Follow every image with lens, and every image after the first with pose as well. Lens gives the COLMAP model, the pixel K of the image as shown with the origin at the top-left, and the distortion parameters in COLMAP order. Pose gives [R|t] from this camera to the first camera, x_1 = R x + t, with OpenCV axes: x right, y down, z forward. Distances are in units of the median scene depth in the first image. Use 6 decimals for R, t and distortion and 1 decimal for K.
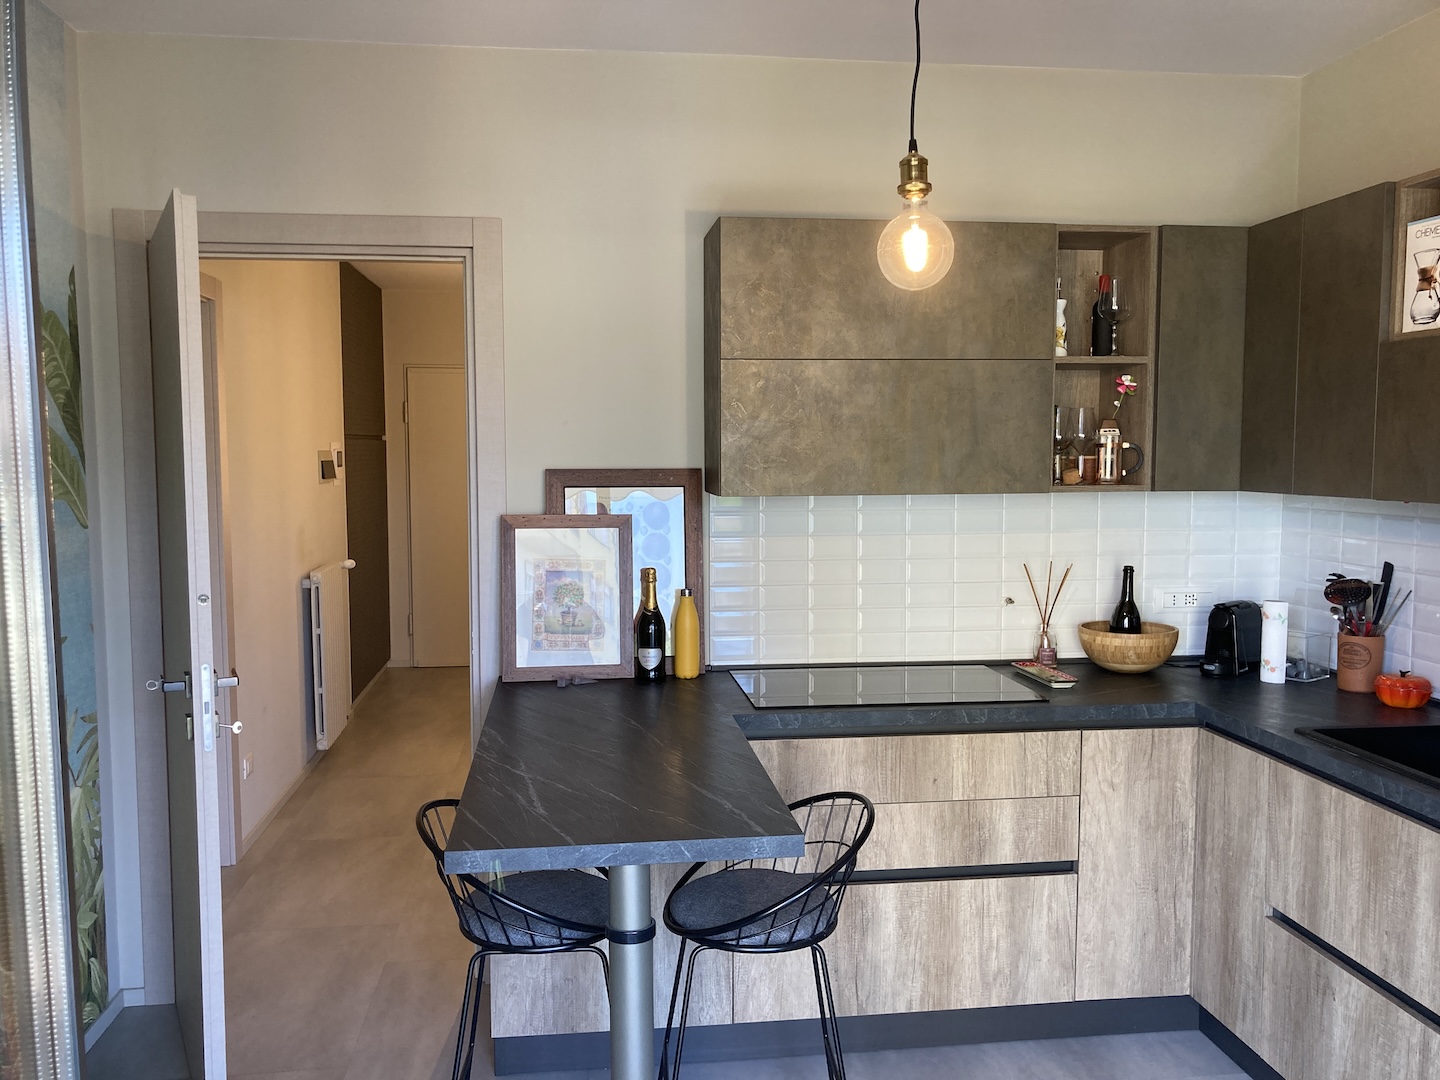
lens RADIAL K [[1184.0, 0, 722.9], [0, 1184.0, 546.2], [0, 0, 1]] dist [0.035578, -0.039570]
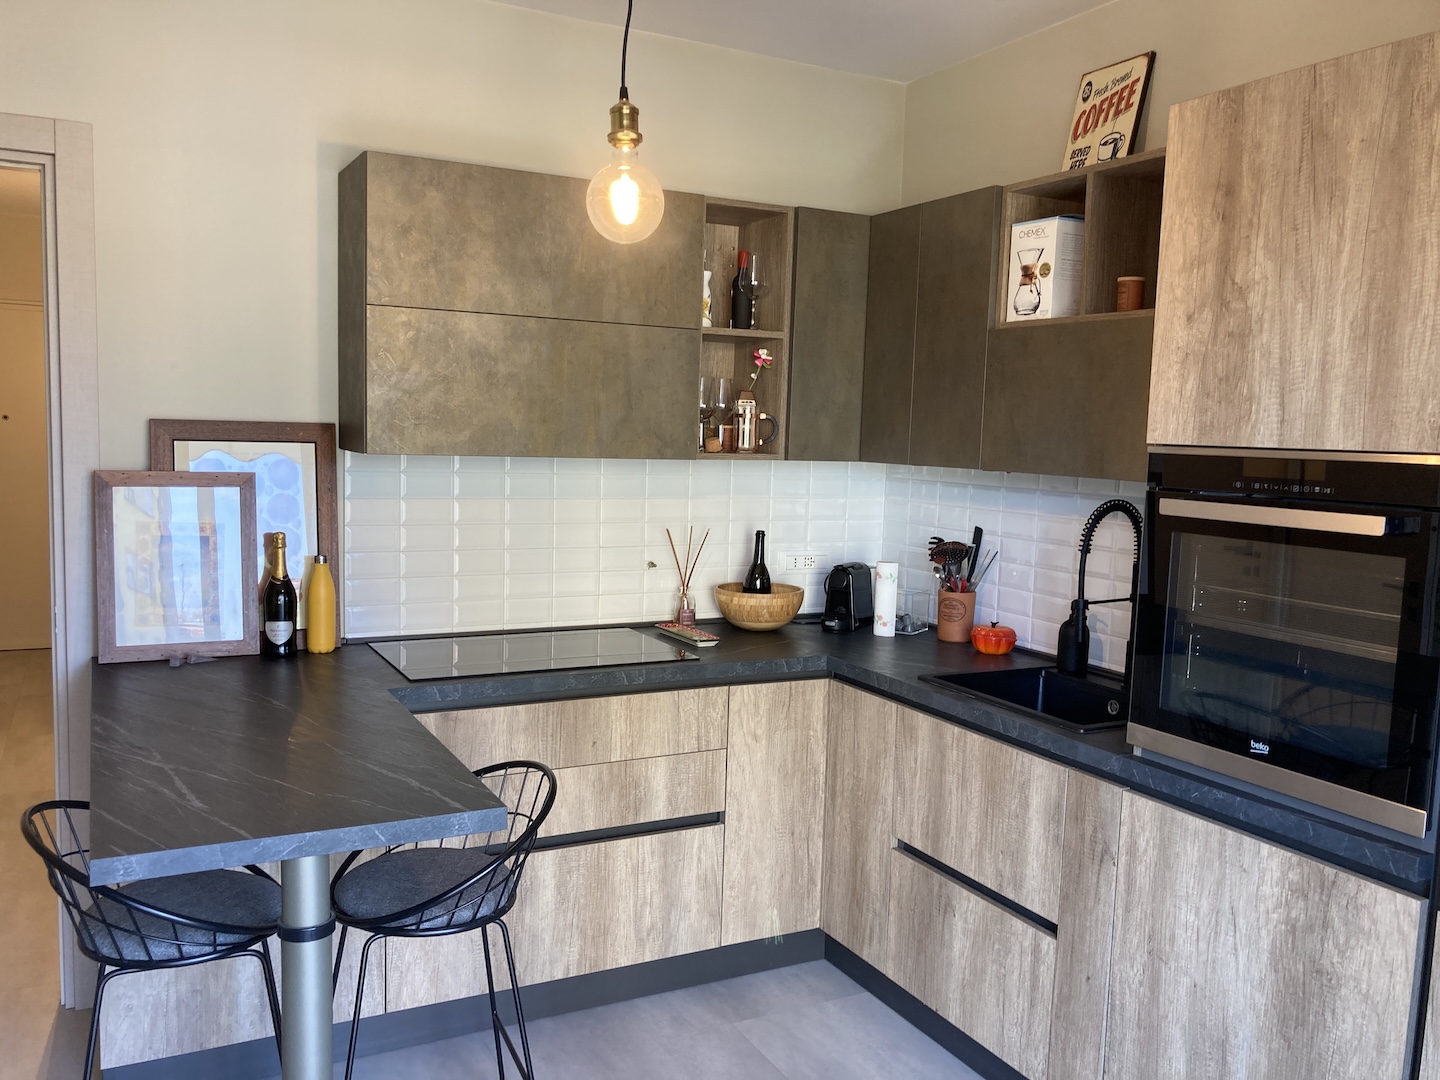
lens RADIAL K [[1182.5, 0, 711.0], [0, 1182.5, 545.0], [0, 0, 1]] dist [0.029490, -0.030056]
pose [[0.939661, -0.003445, 0.342091, -0.067088], [-0.004646, 0.999729, 0.022831, 0.006566], [-0.342077, -0.023043, 0.939390, 0.033828]]
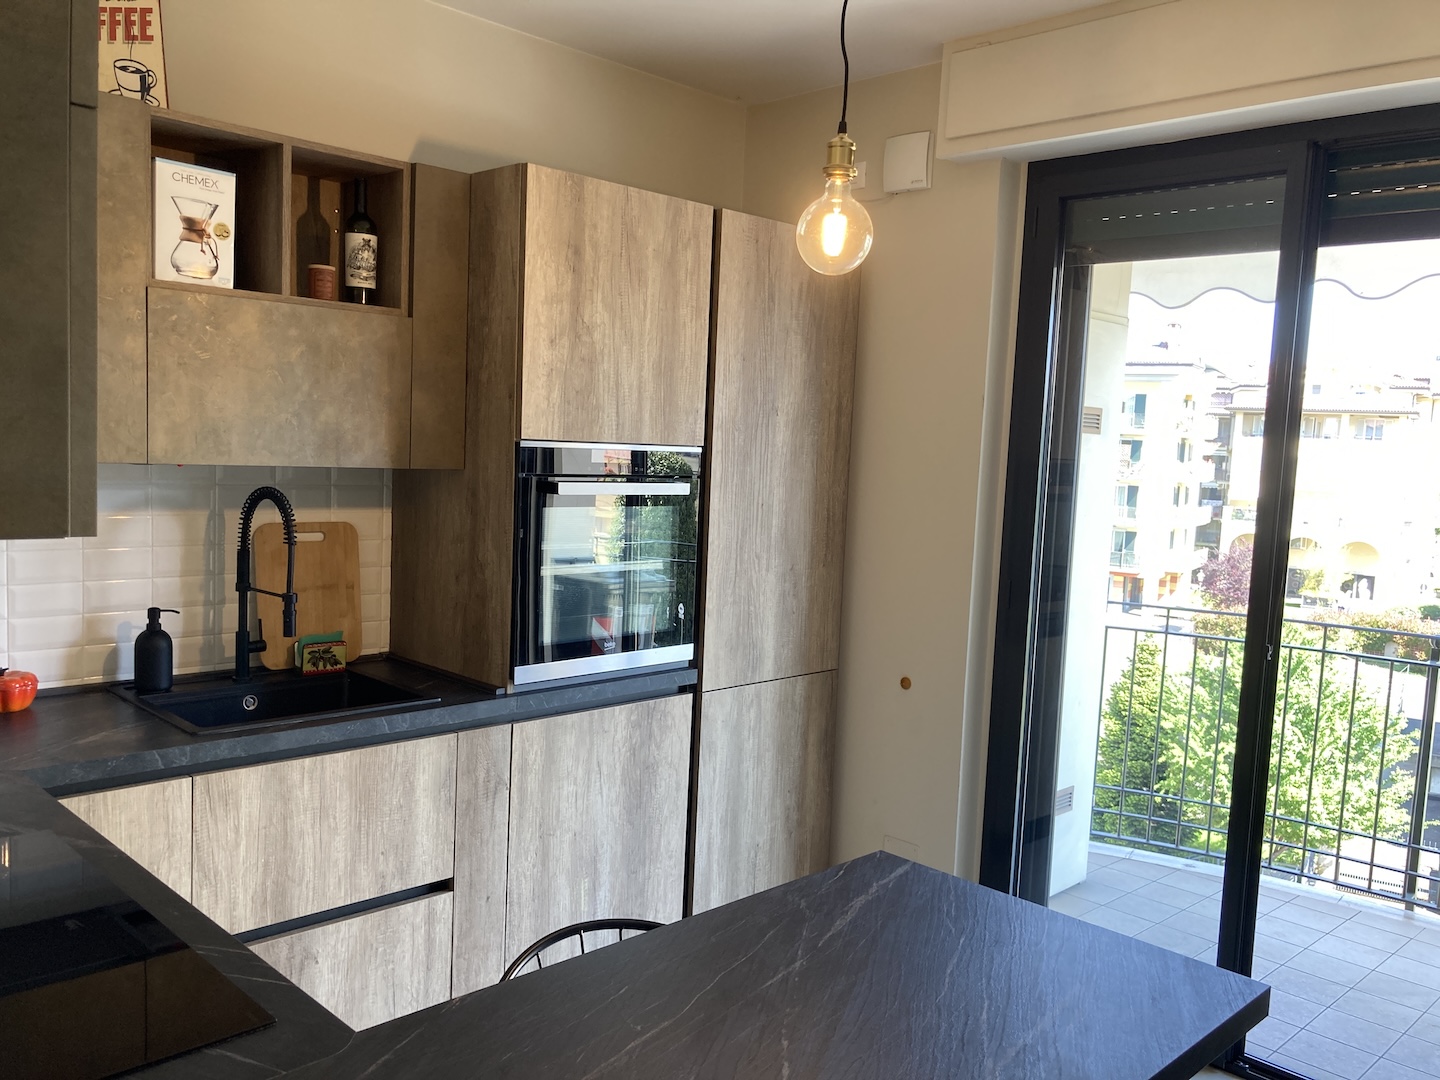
lens RADIAL K [[1188.1, 0, 672.3], [0, 1188.1, 541.7], [0, 0, 1]] dist [0.048107, -0.149183]
pose [[-0.592268, -0.097516, 0.799818, -0.356837], [0.020928, 0.990453, 0.136256, -0.083922], [-0.805469, 0.097438, -0.584573, 1.078635]]
